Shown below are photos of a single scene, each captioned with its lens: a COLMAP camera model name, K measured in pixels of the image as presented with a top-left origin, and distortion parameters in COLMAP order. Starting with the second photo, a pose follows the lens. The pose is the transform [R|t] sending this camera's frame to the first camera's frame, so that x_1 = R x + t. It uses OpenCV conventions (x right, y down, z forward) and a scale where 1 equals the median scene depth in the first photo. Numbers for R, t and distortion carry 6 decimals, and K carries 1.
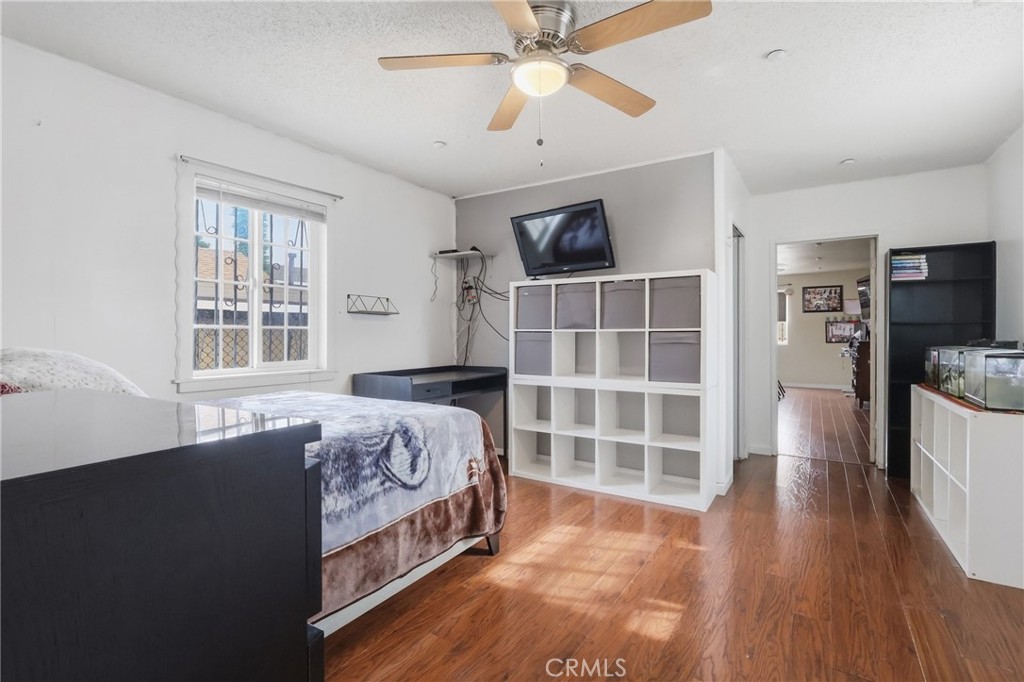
lens RADIAL K [[494.4, 0, 513.1], [0, 494.4, 339.1], [0, 0, 1]] dist [-0.001490, 0.000169]
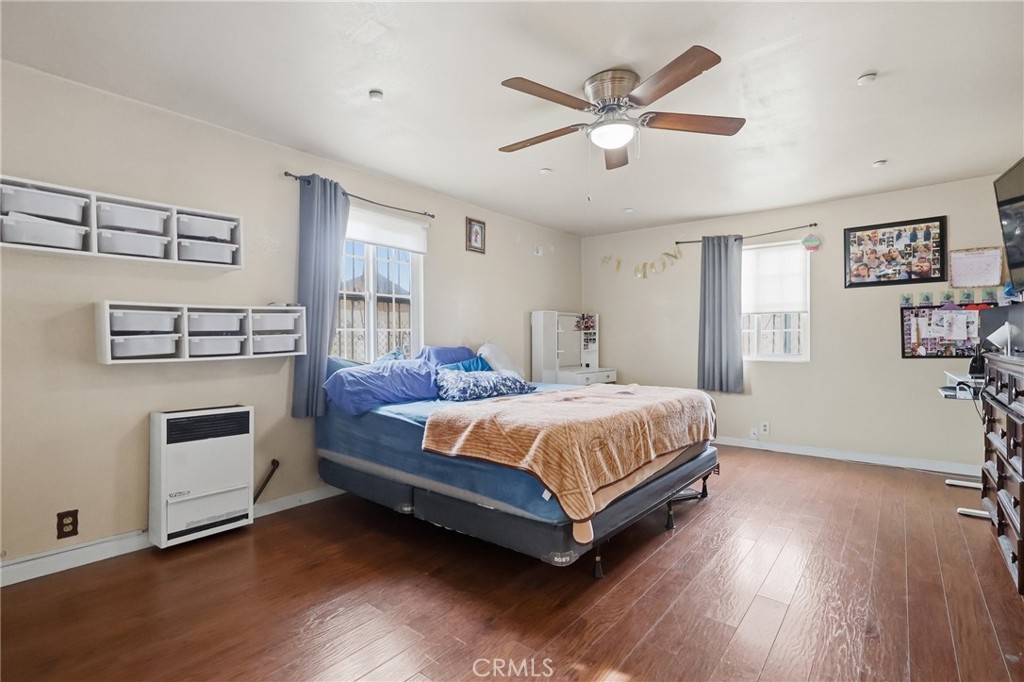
lens RADIAL K [[494.4, 0, 510.4], [0, 494.4, 341.9], [0, 0, 1]] dist [-0.001490, 0.000169]
pose [[0.993234, 0.001563, -0.116116, 0.363592], [-0.002075, 0.999989, -0.004294, -0.003322], [0.116108, 0.004506, 0.993226, 0.563622]]
